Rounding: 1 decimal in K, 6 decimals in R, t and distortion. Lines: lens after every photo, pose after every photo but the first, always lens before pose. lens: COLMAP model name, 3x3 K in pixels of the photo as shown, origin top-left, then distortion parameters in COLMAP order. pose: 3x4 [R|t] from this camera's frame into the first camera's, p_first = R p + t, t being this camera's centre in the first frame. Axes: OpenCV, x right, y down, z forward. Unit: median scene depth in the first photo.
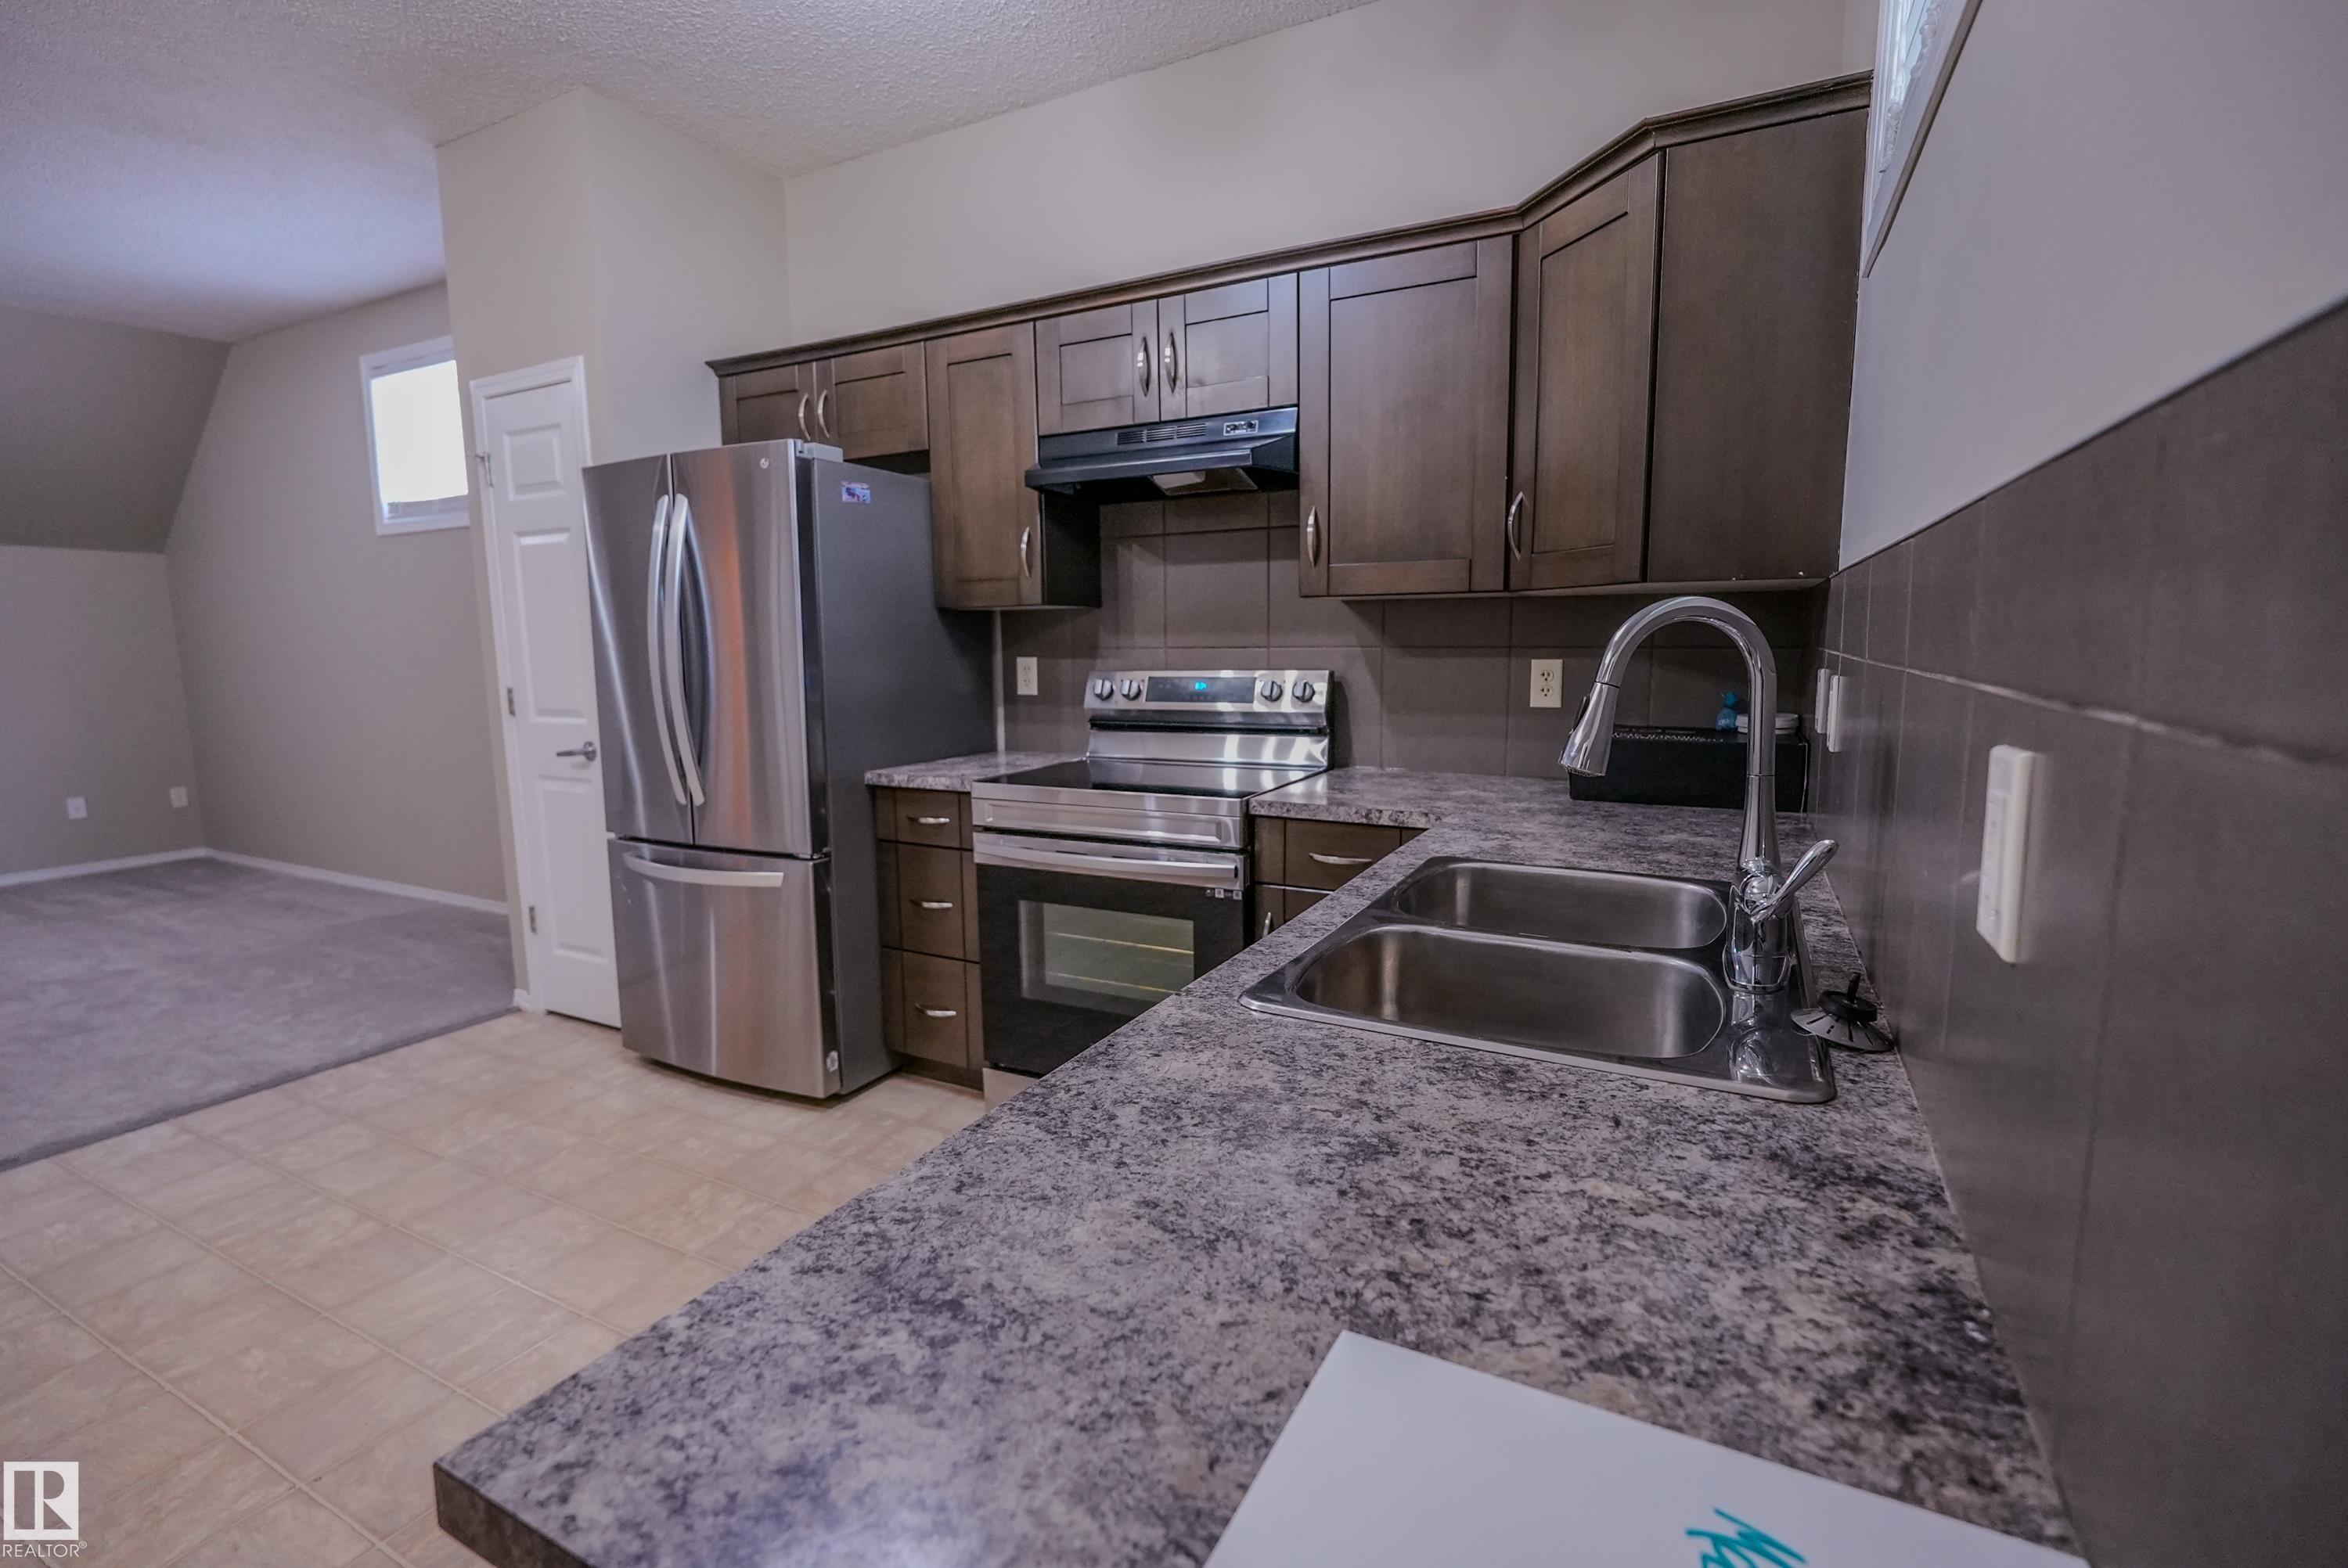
lens RADIAL K [[1054.2, 0, 1170.0], [0, 1054.2, 777.4], [0, 0, 1]] dist [-0.015744, 0.009186]
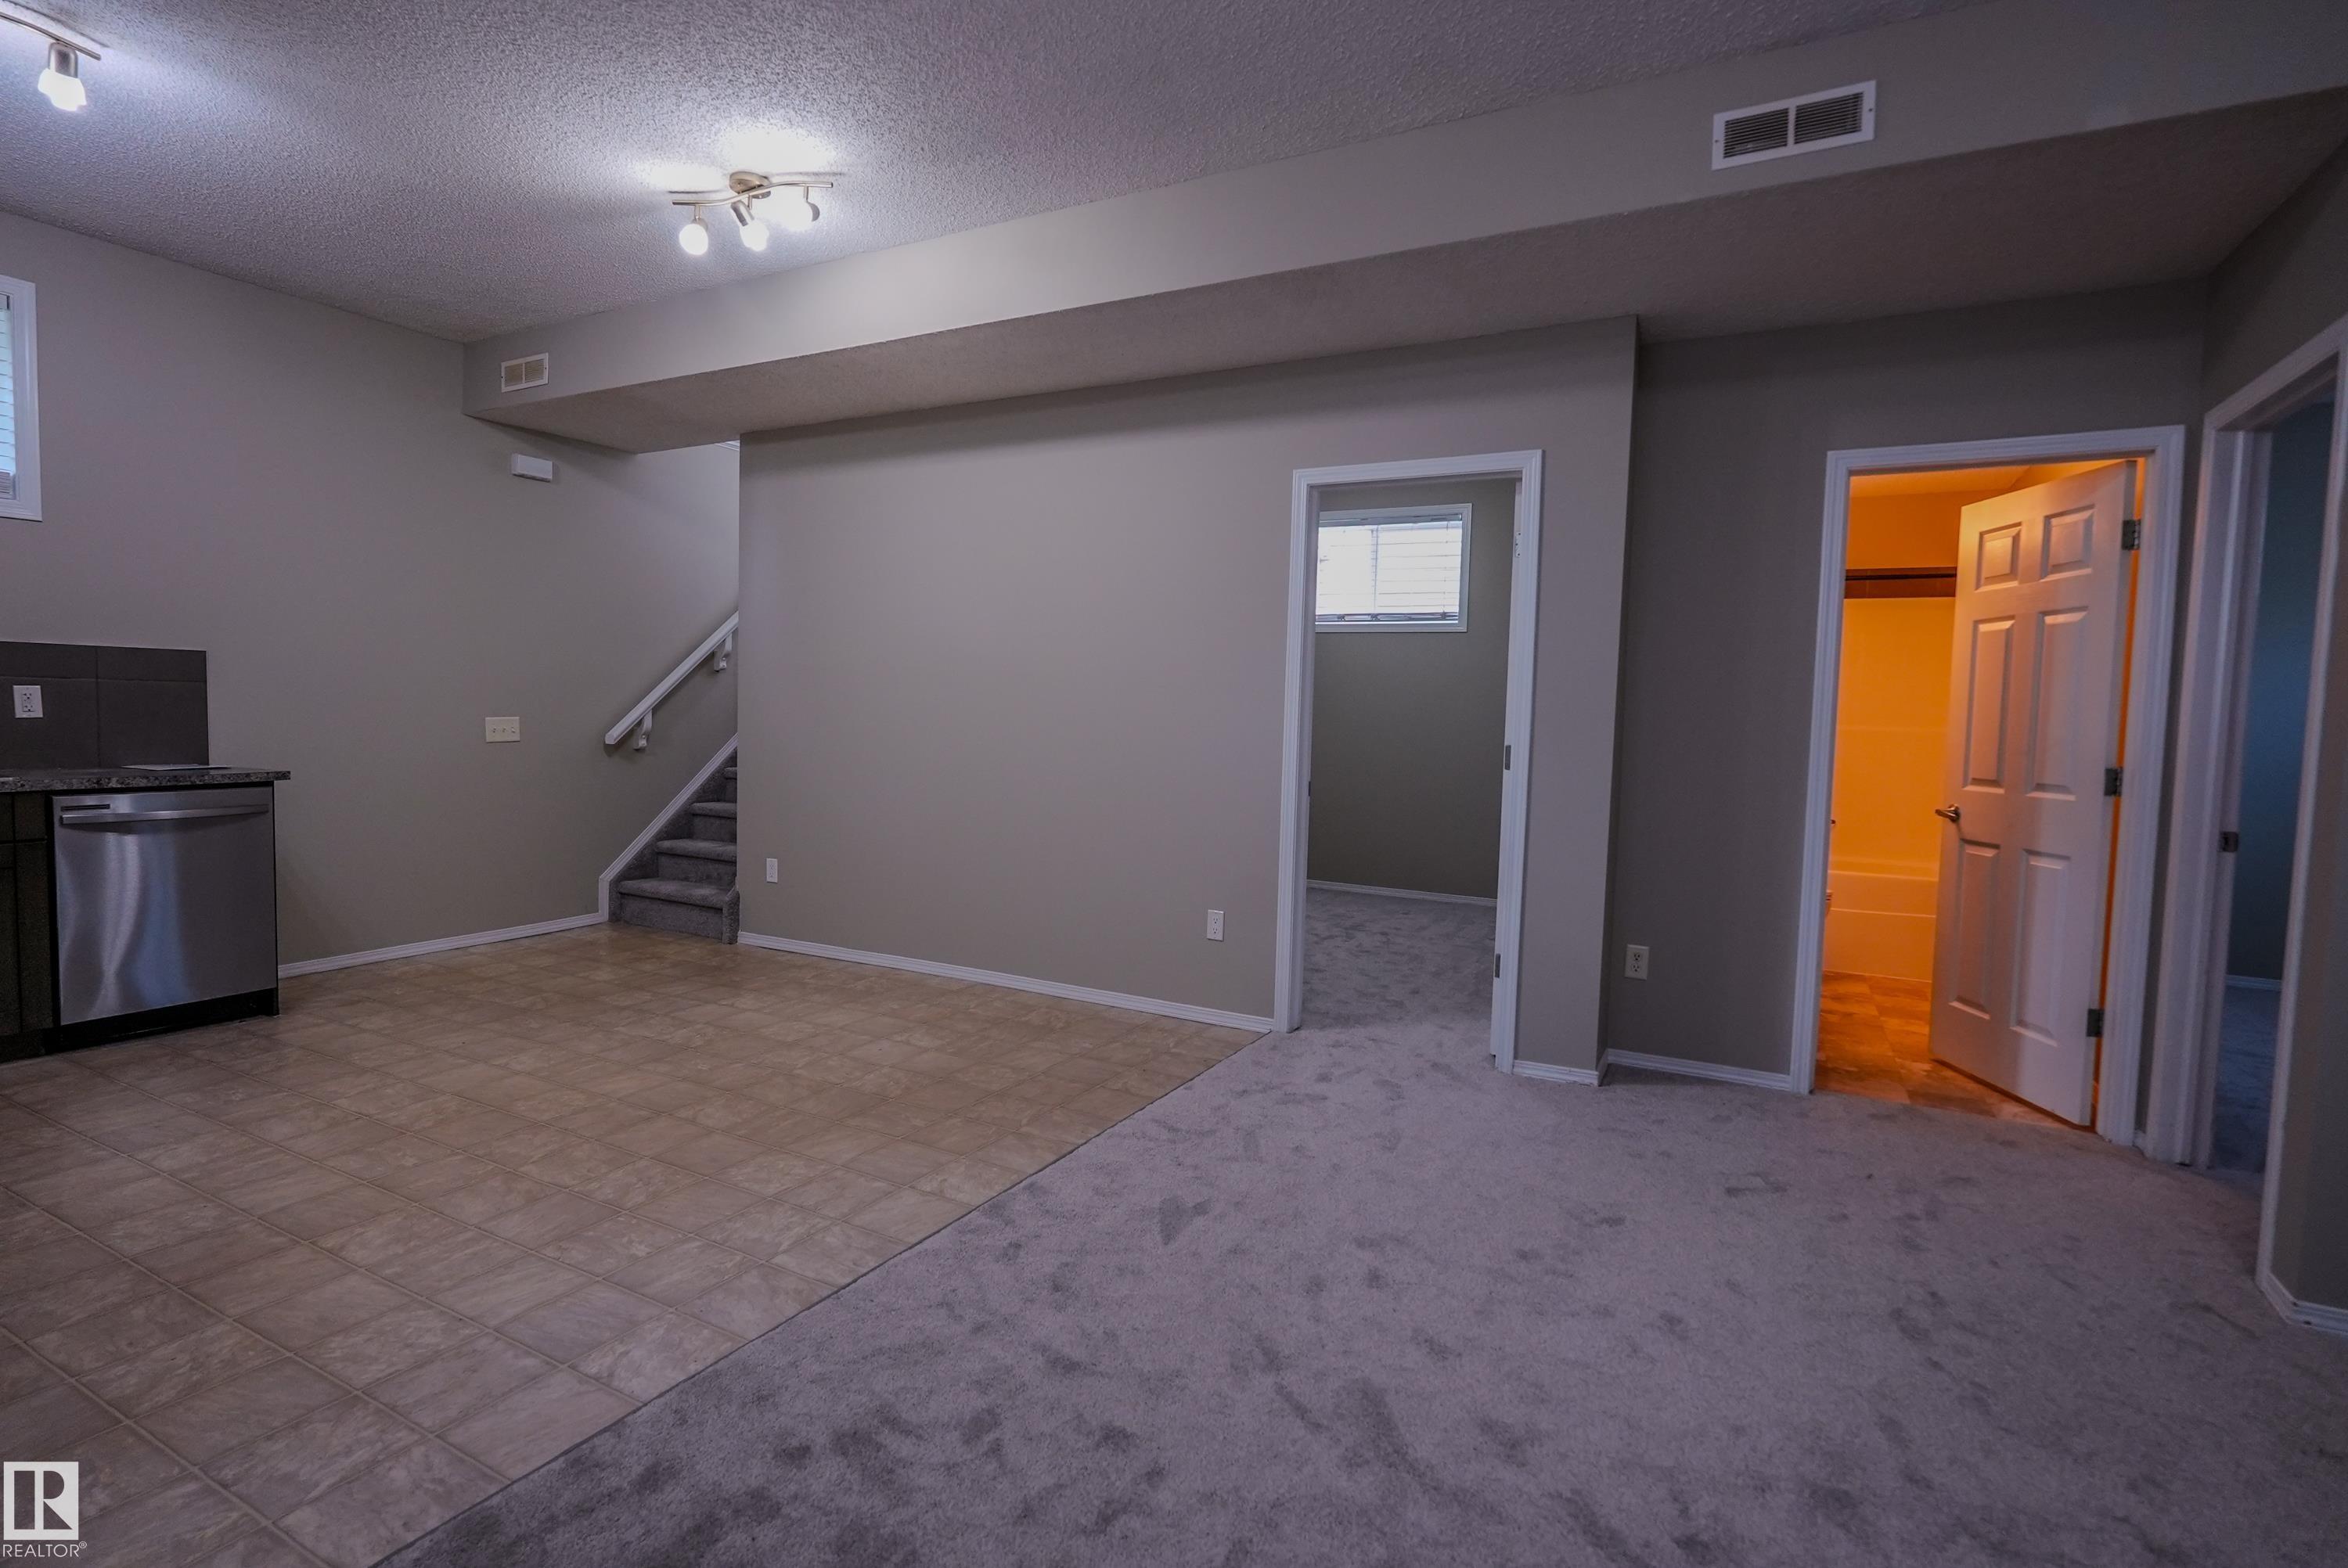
lens RADIAL K [[1122.2, 0, 1165.2], [0, 1122.2, 781.0], [0, 0, 1]] dist [-0.005538, 0.001193]
pose [[-0.999864, -0.014576, 0.007656, -1.232636], [-0.012809, 0.980812, 0.194535, -0.173703], [-0.010345, 0.194411, -0.980866, 1.539640]]
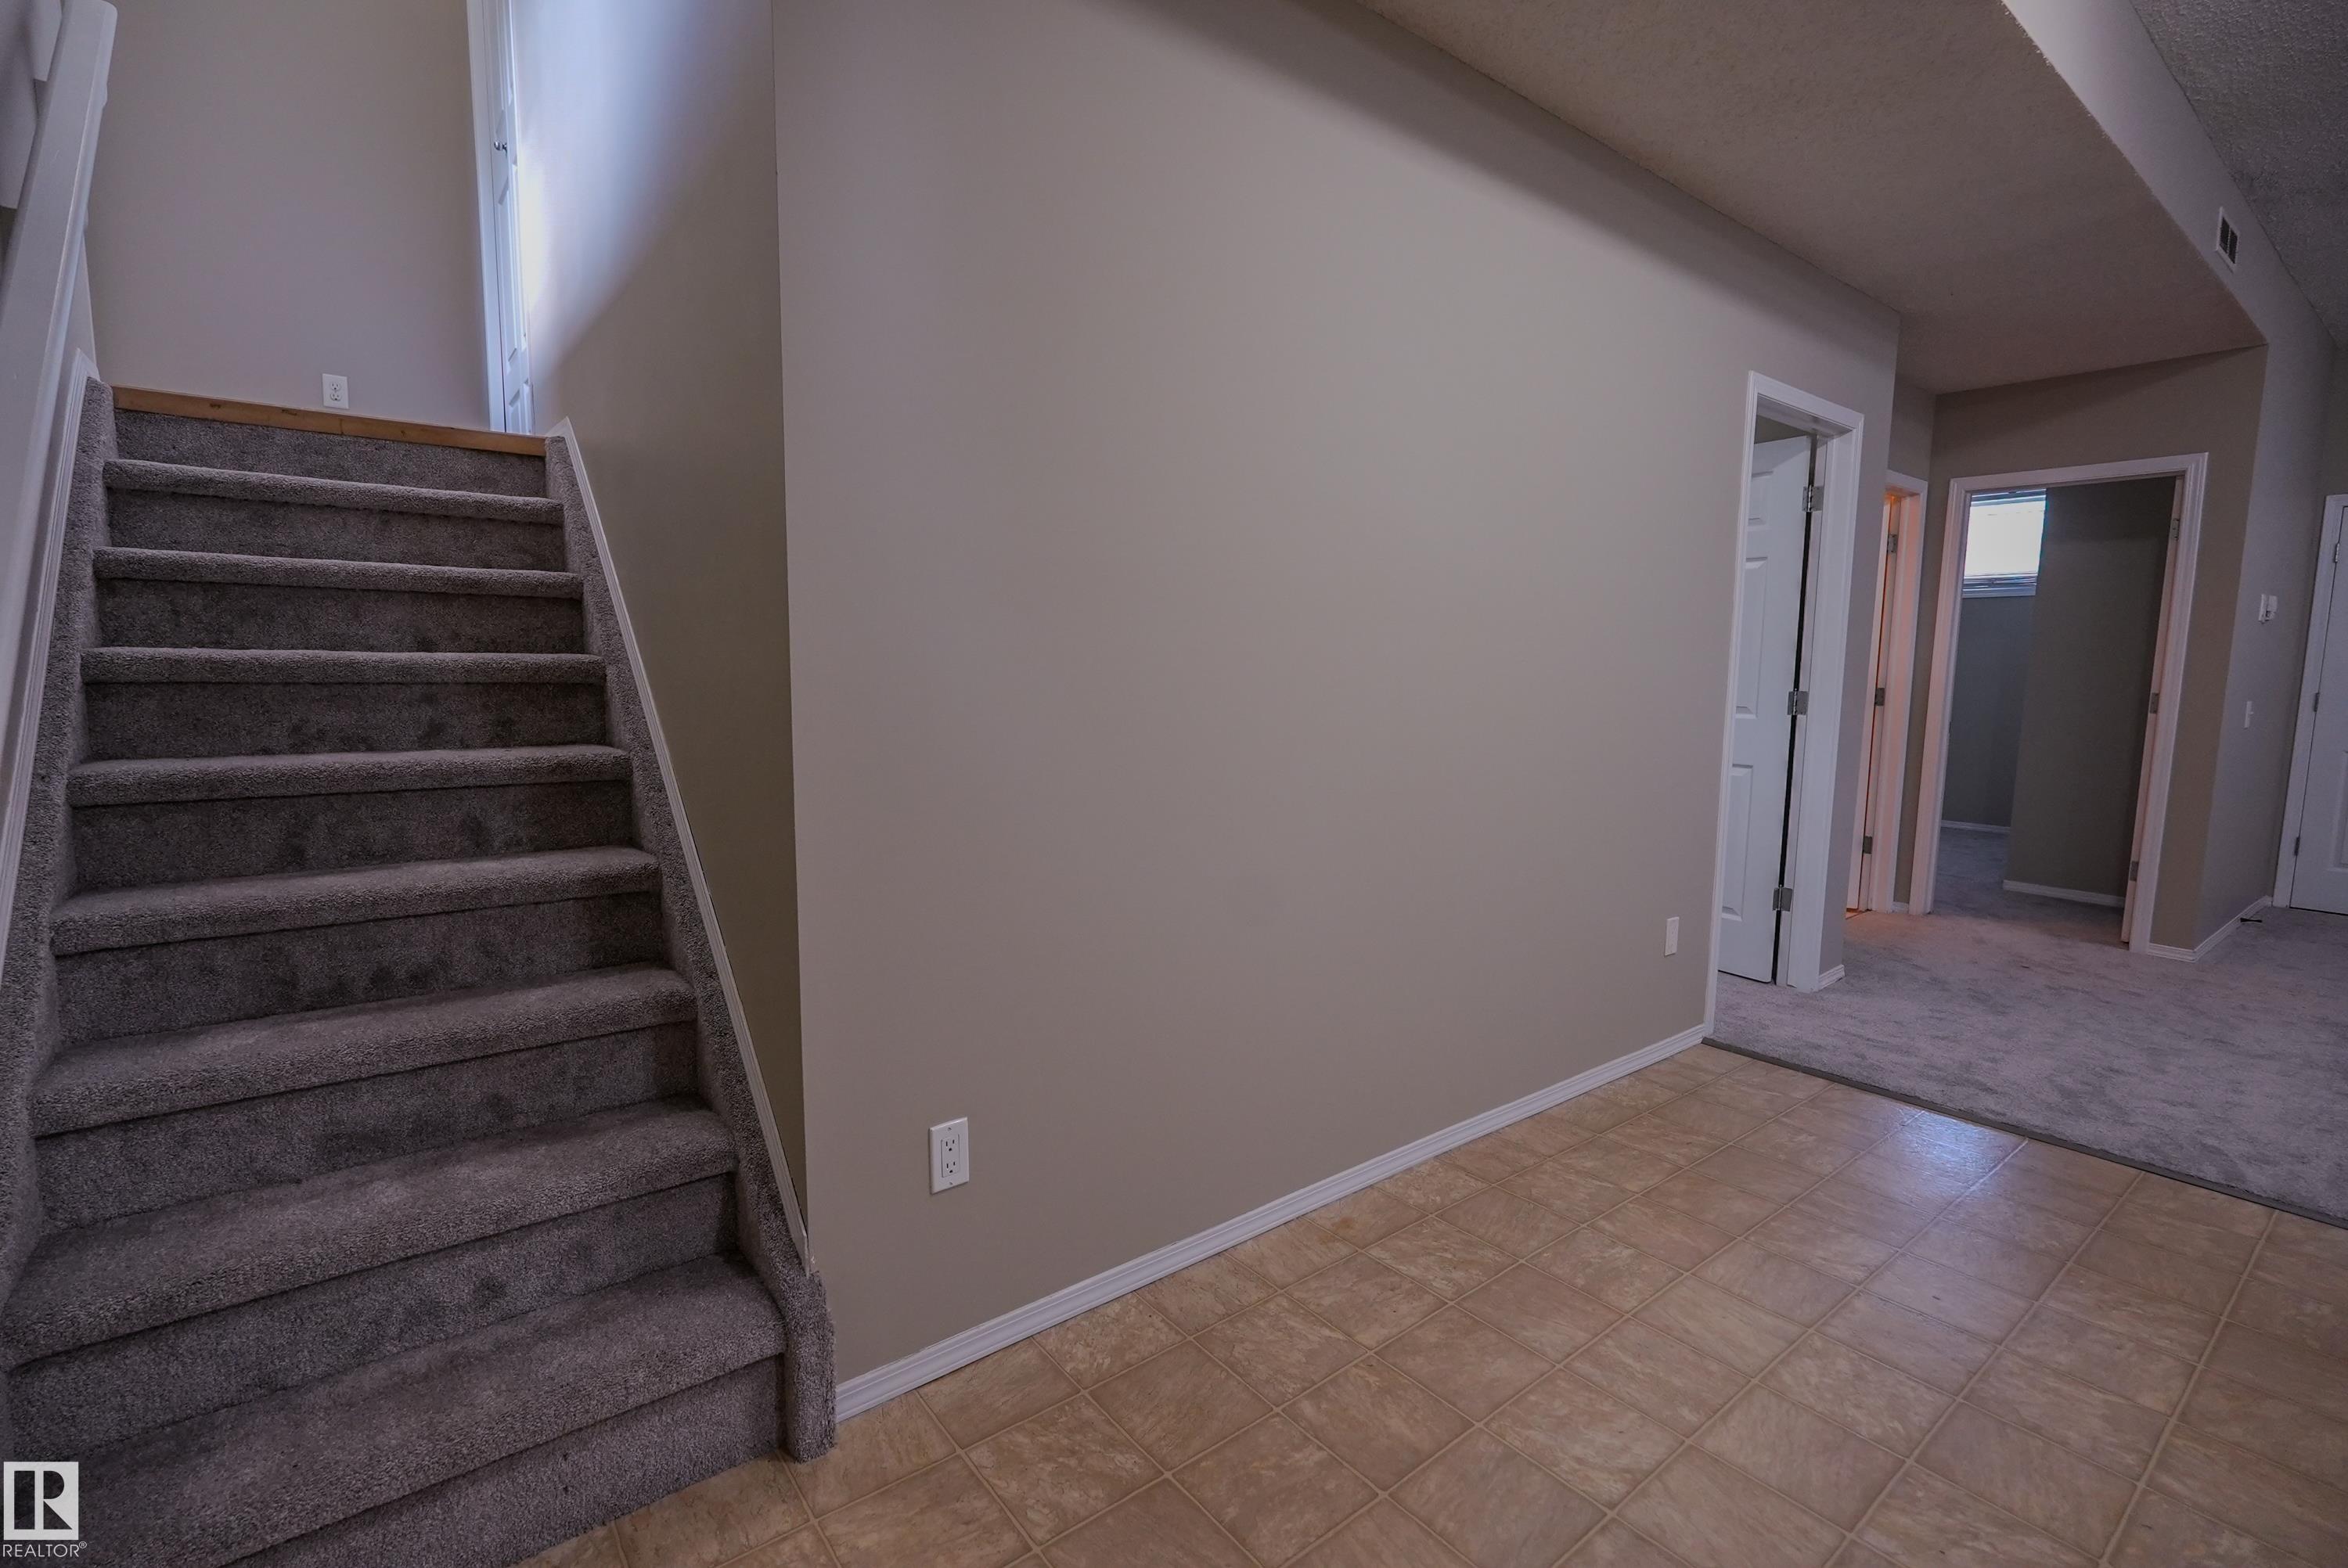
lens RADIAL K [[1069.5, 0, 1171.0], [0, 1069.5, 777.6], [0, 0, 1]] dist [-0.013299, 0.007478]
pose [[-0.406549, 0.107768, -0.907251, -0.081107], [-0.132051, 0.975661, 0.175068, 0.014846], [0.904035, 0.190977, -0.382423, 0.036897]]
